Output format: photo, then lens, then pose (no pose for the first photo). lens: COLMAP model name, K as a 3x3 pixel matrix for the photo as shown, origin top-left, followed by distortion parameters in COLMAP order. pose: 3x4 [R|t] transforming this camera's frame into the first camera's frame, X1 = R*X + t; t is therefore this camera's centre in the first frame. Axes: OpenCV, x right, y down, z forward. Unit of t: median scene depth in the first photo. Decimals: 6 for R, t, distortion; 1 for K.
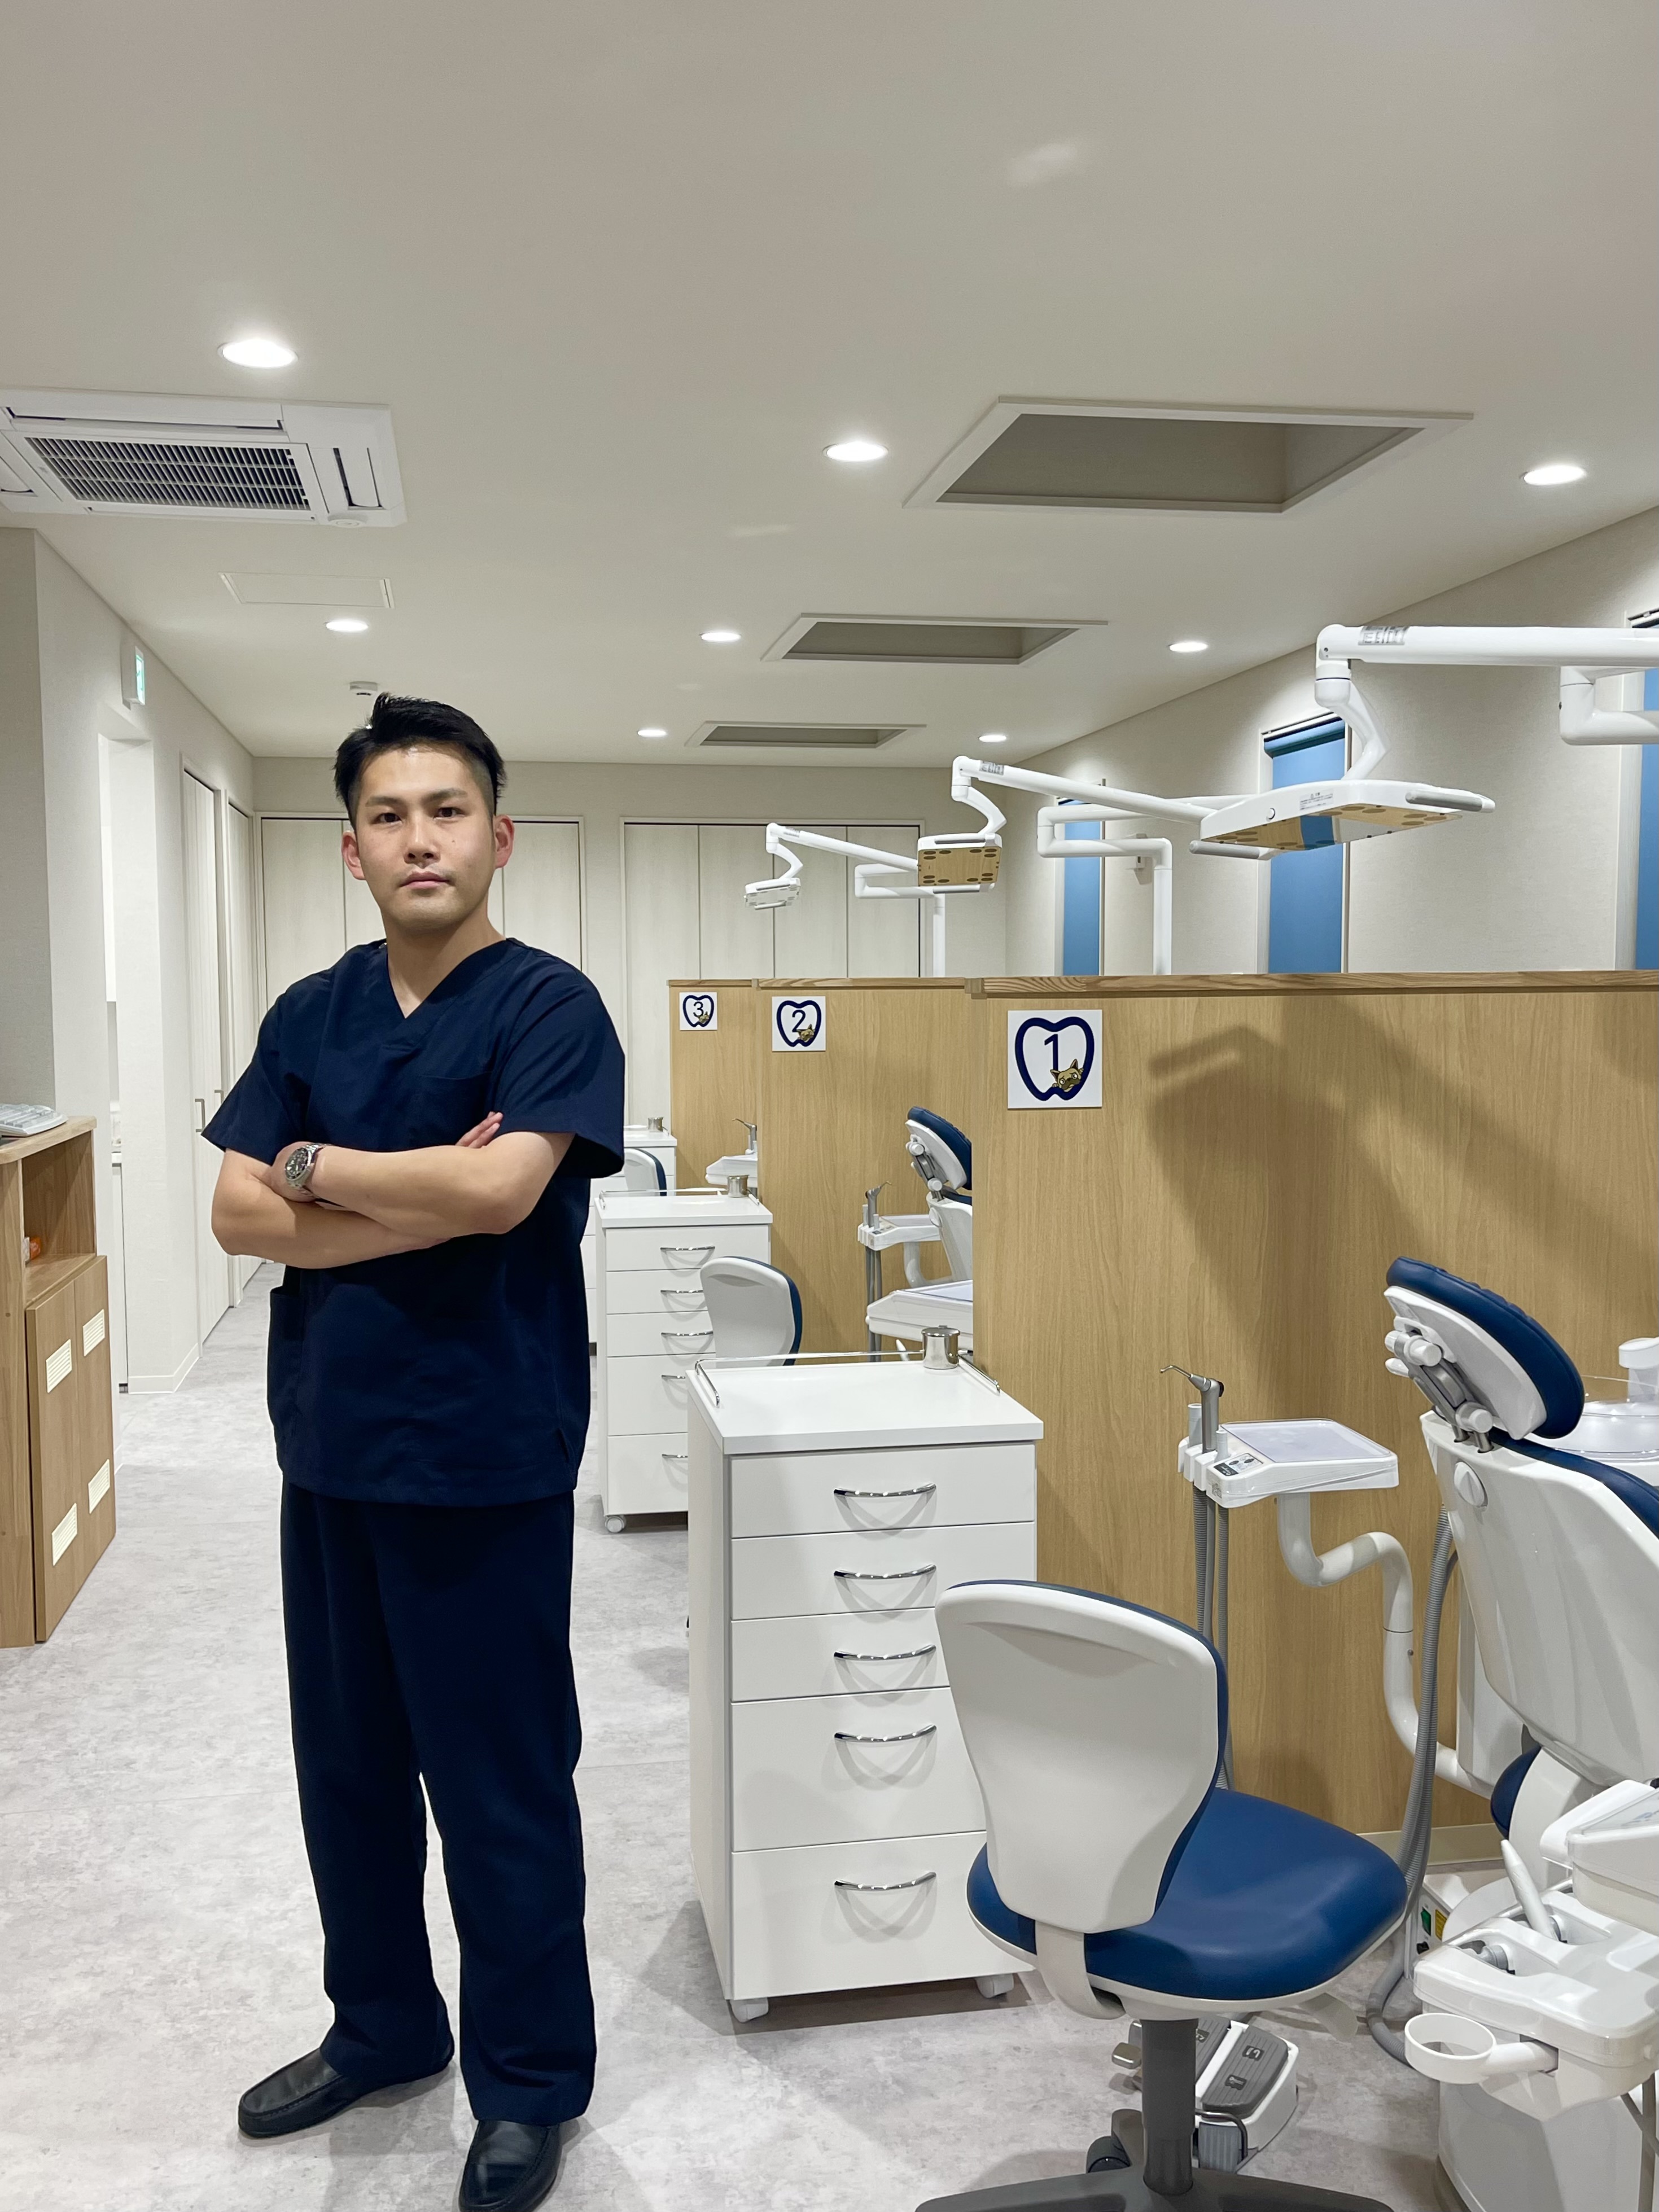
lens RADIAL K [[1911.8, 0, 803.7], [0, 1911.8, 1115.1], [0, 0, 1]] dist [0.062550, -0.073006]
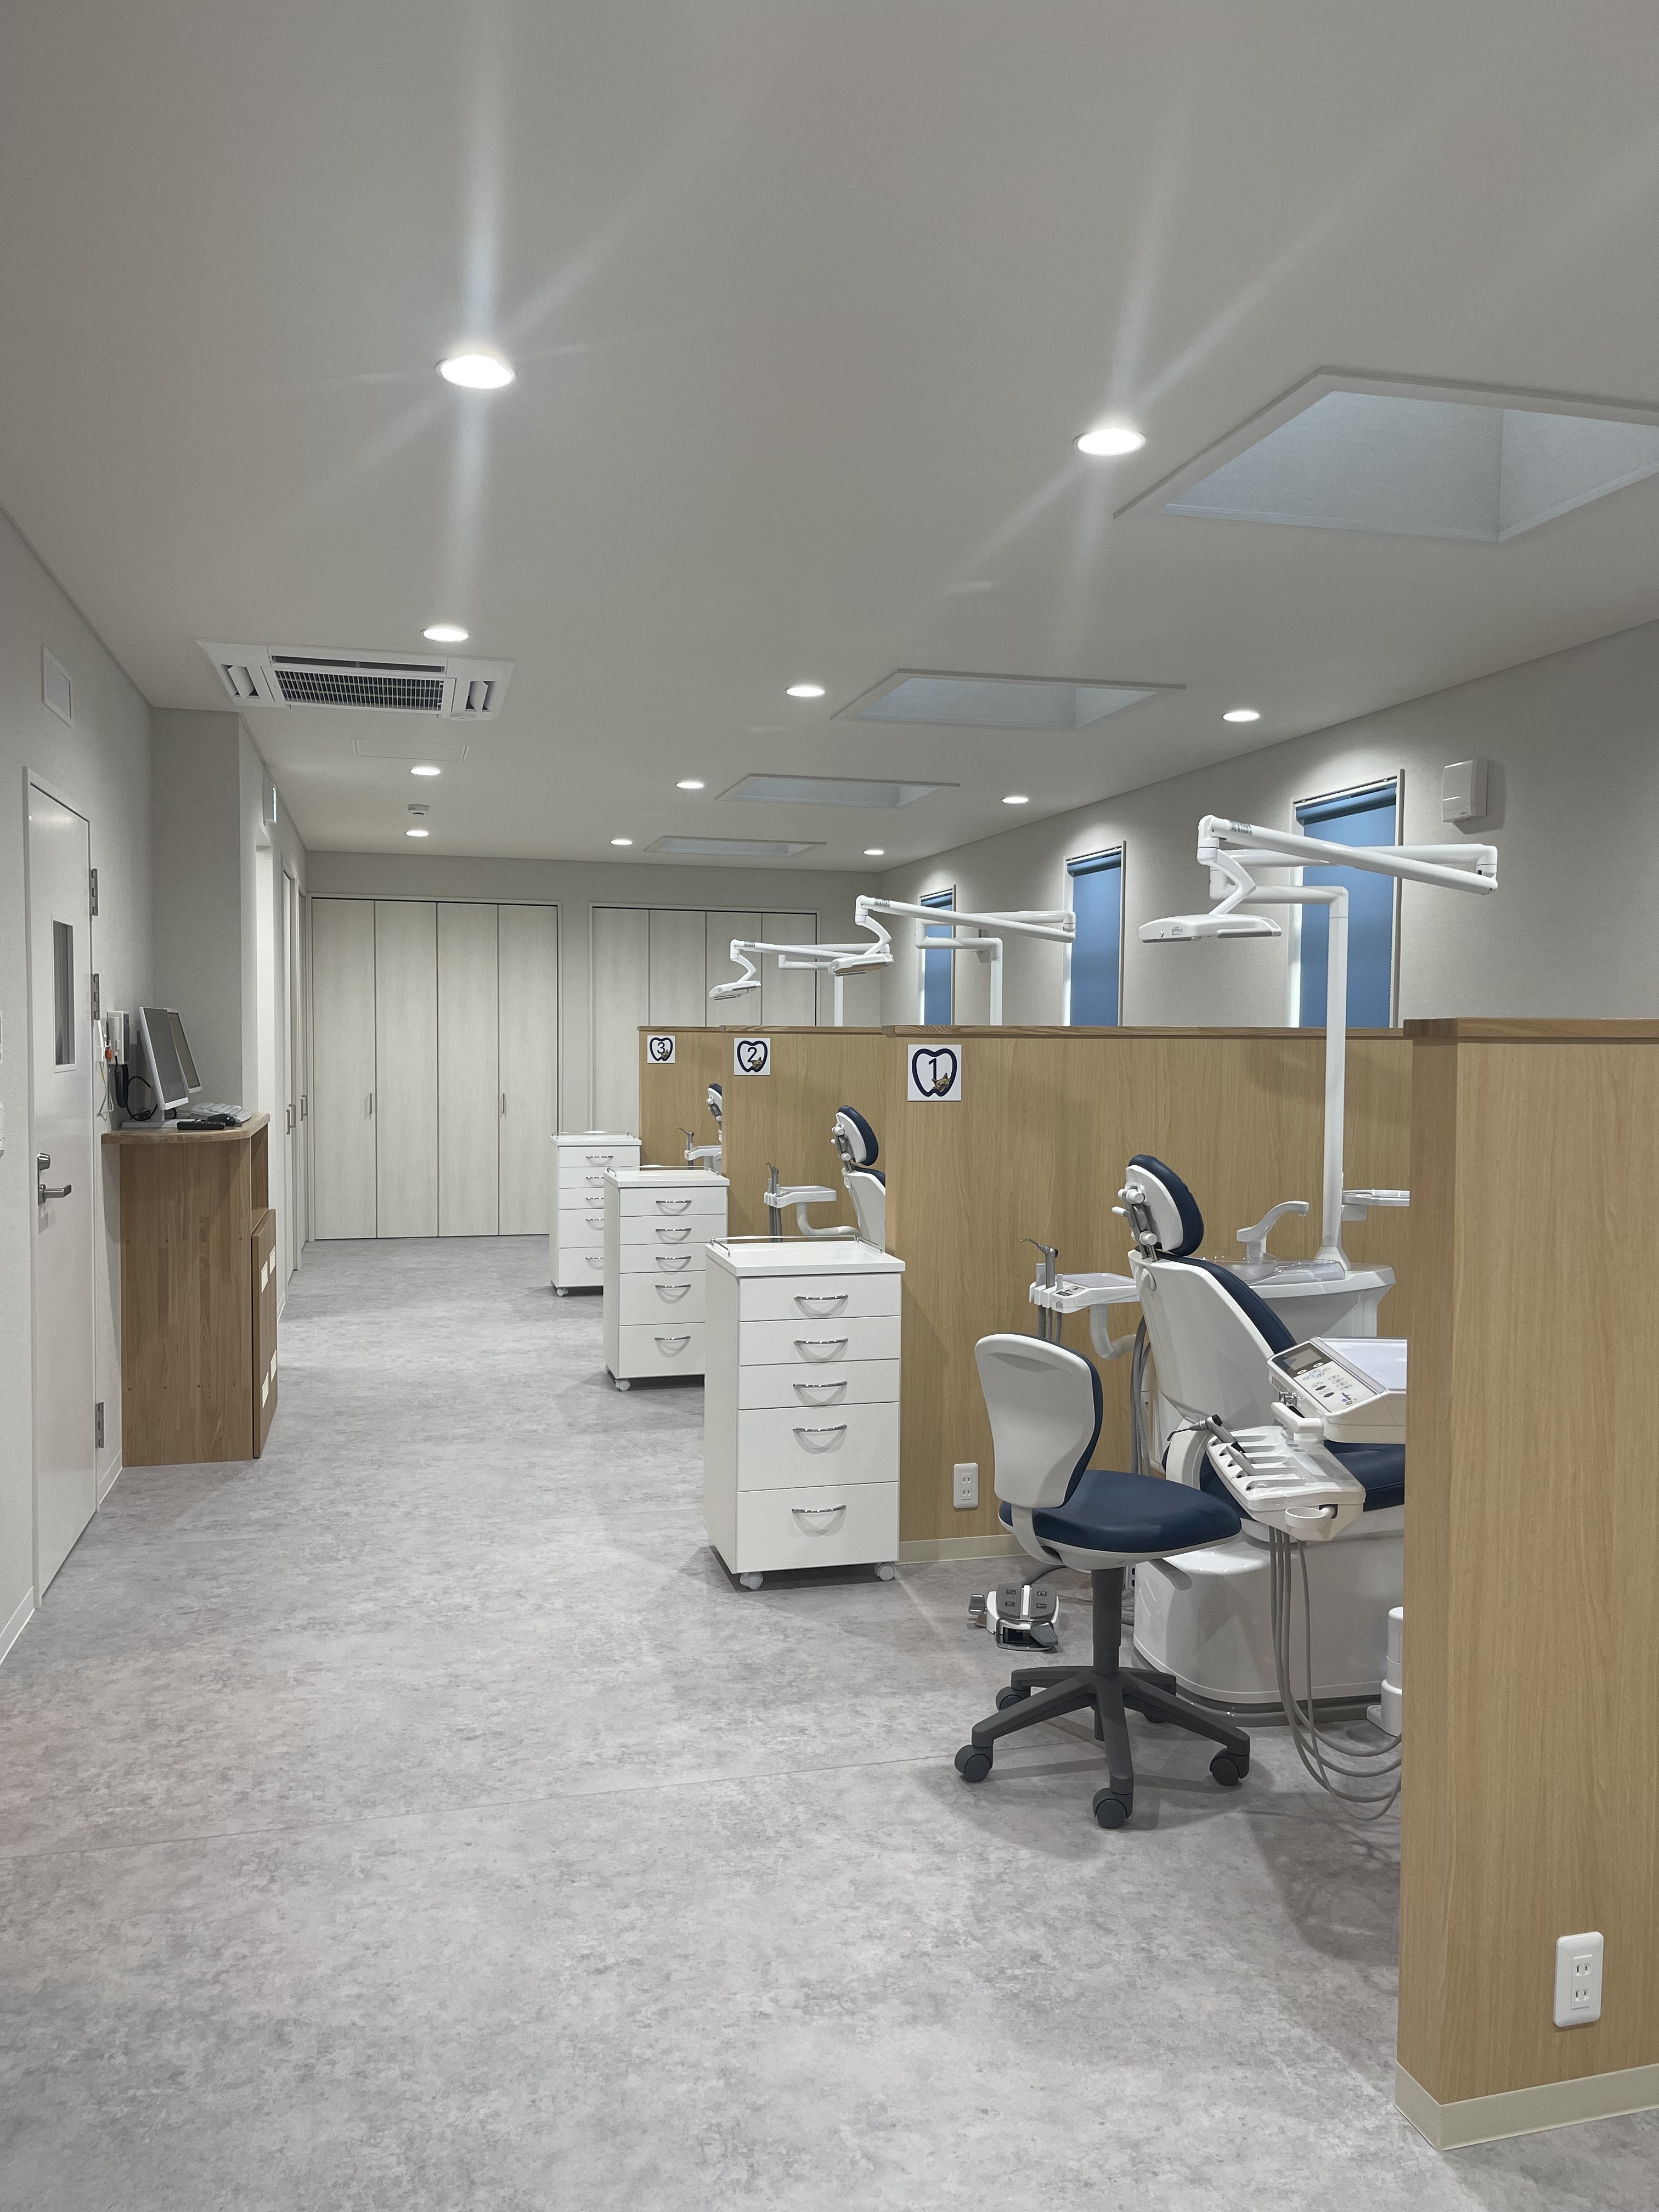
lens RADIAL K [[1658.5, 0, 829.5], [0, 1658.5, 1106.0], [0, 0, 1]] dist [0.048864, -0.077887]
pose [[0.996413, 0.011292, 0.083863, -0.088334], [-0.009148, 0.999623, -0.025903, 0.040268], [-0.084123, 0.025043, 0.996141, -0.483348]]
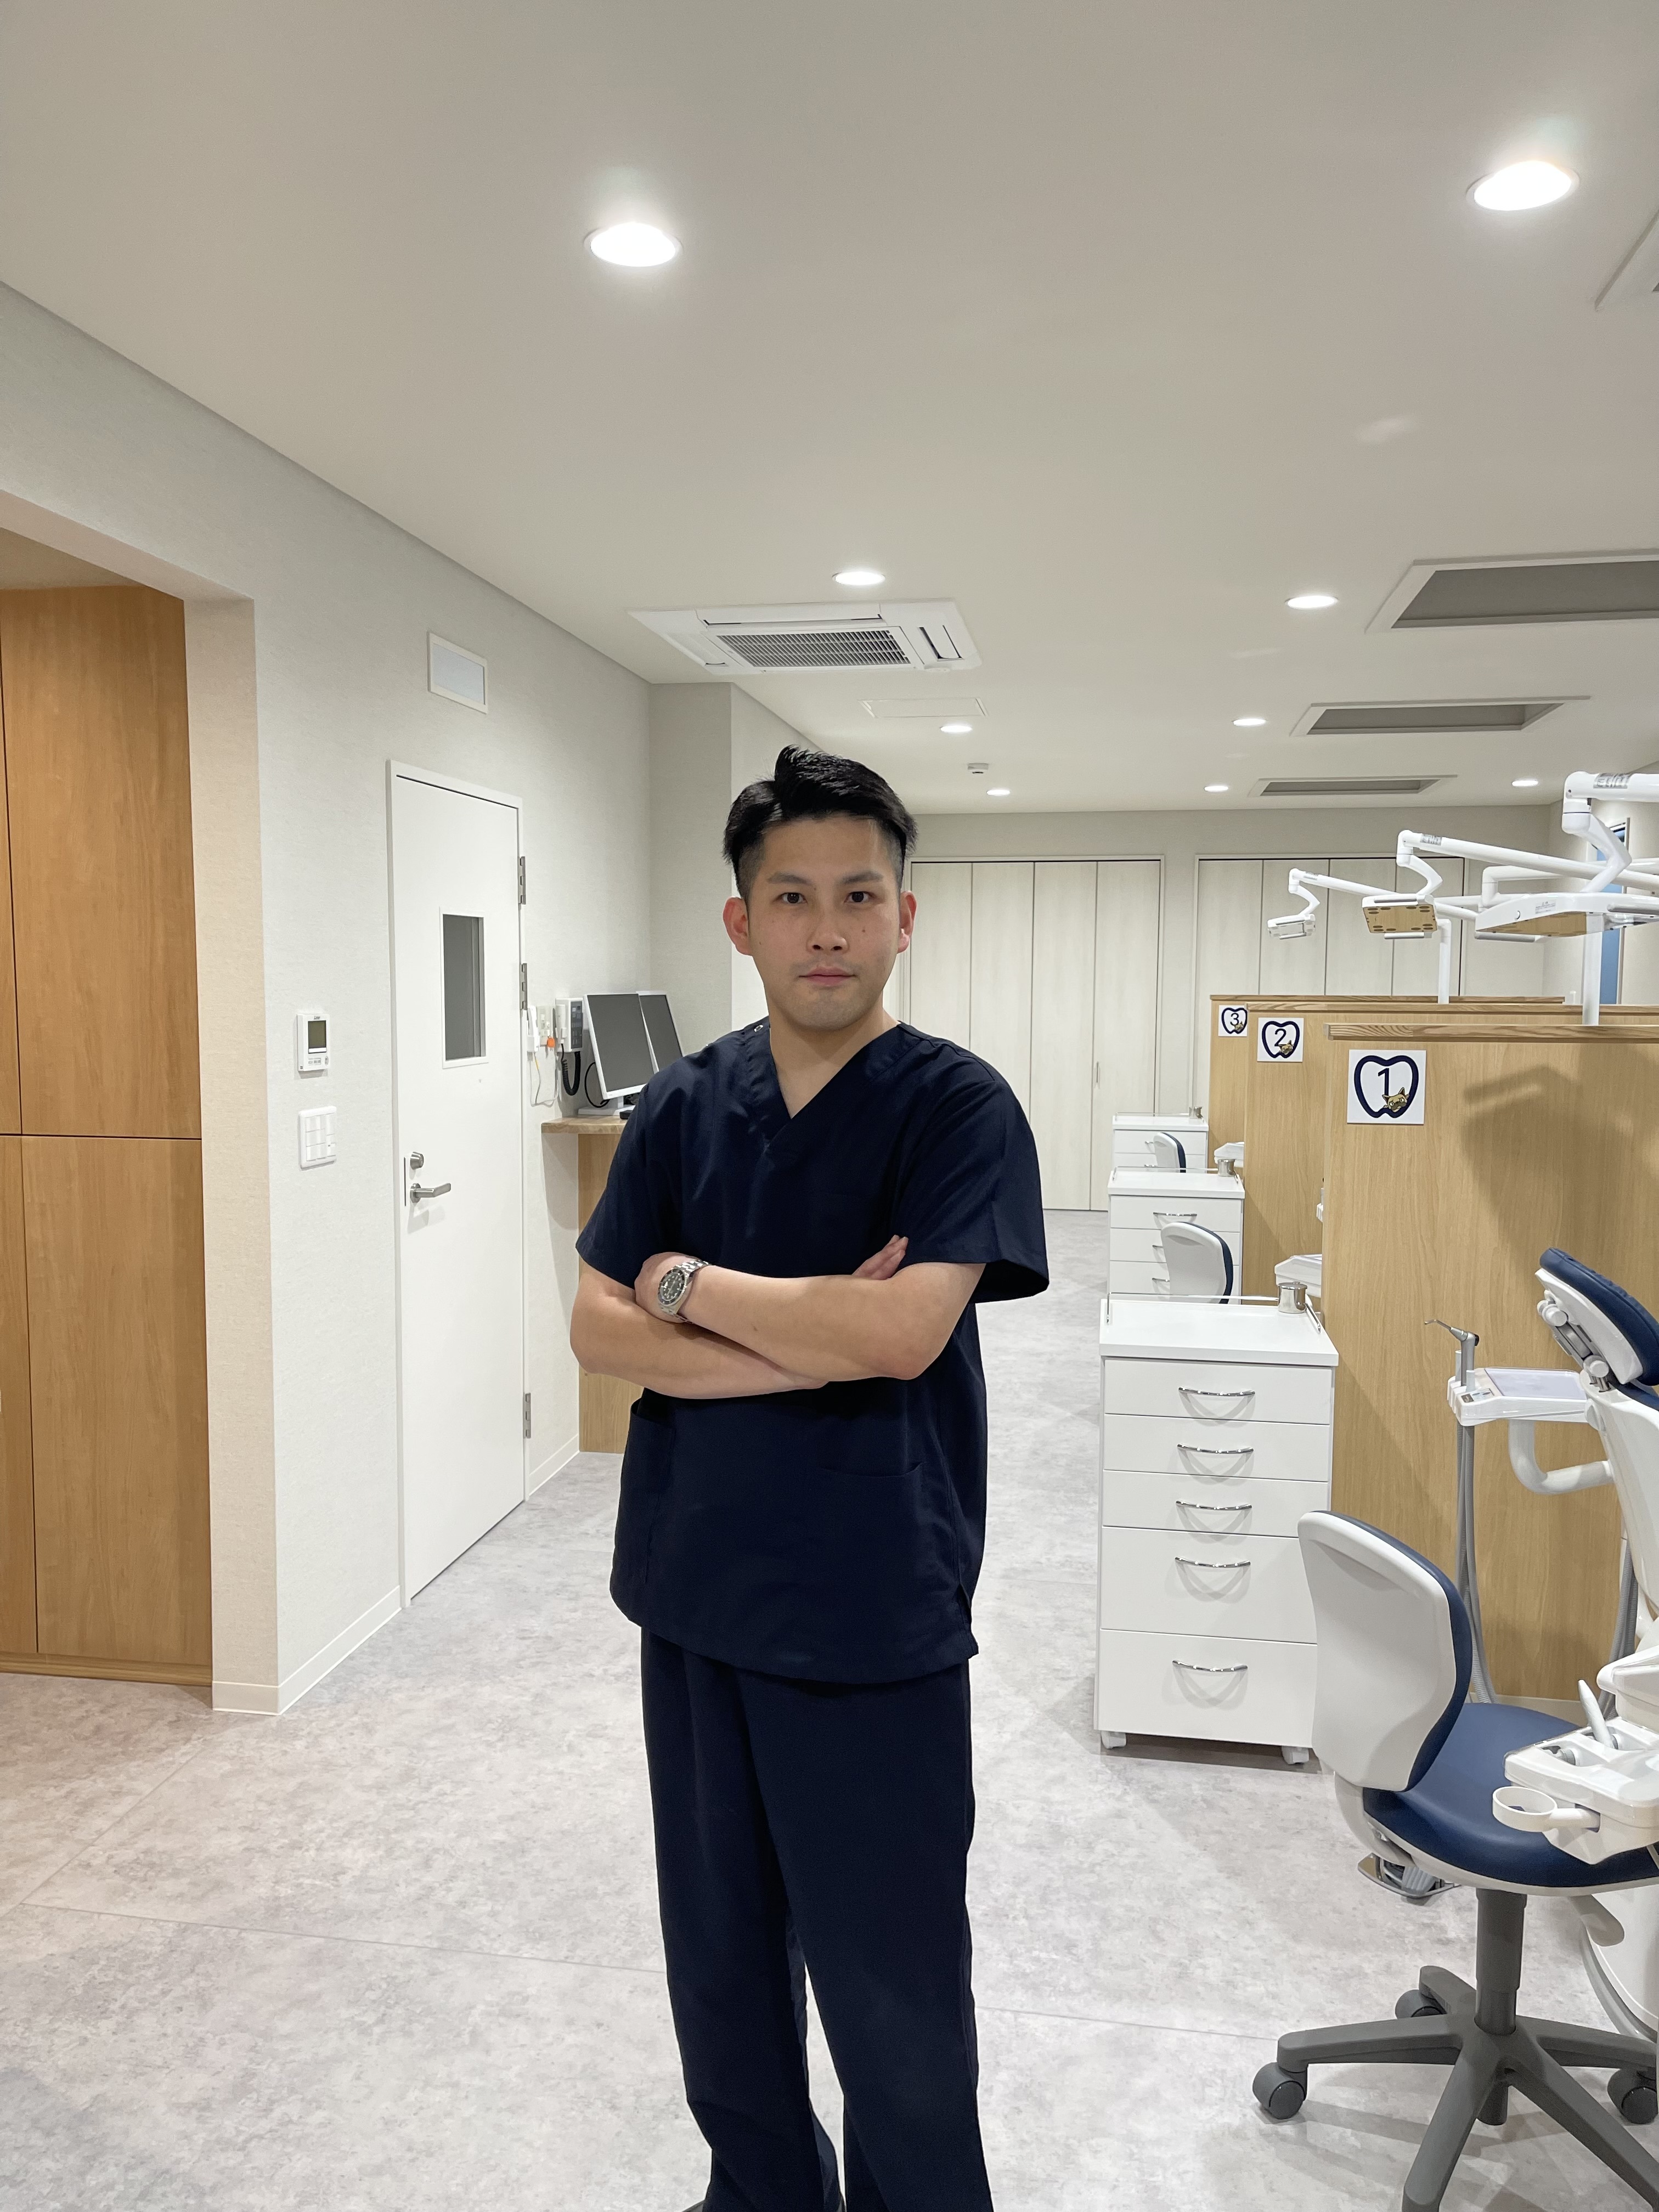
lens RADIAL K [[1658.5, 0, 829.5], [0, 1658.5, 1106.0], [0, 0, 1]] dist [0.048864, -0.077887]
pose [[0.941101, 0.036759, -0.336120, 0.155302], [-0.033411, 0.999318, 0.015739, -0.021081], [0.336469, -0.003582, 0.941688, -0.218046]]
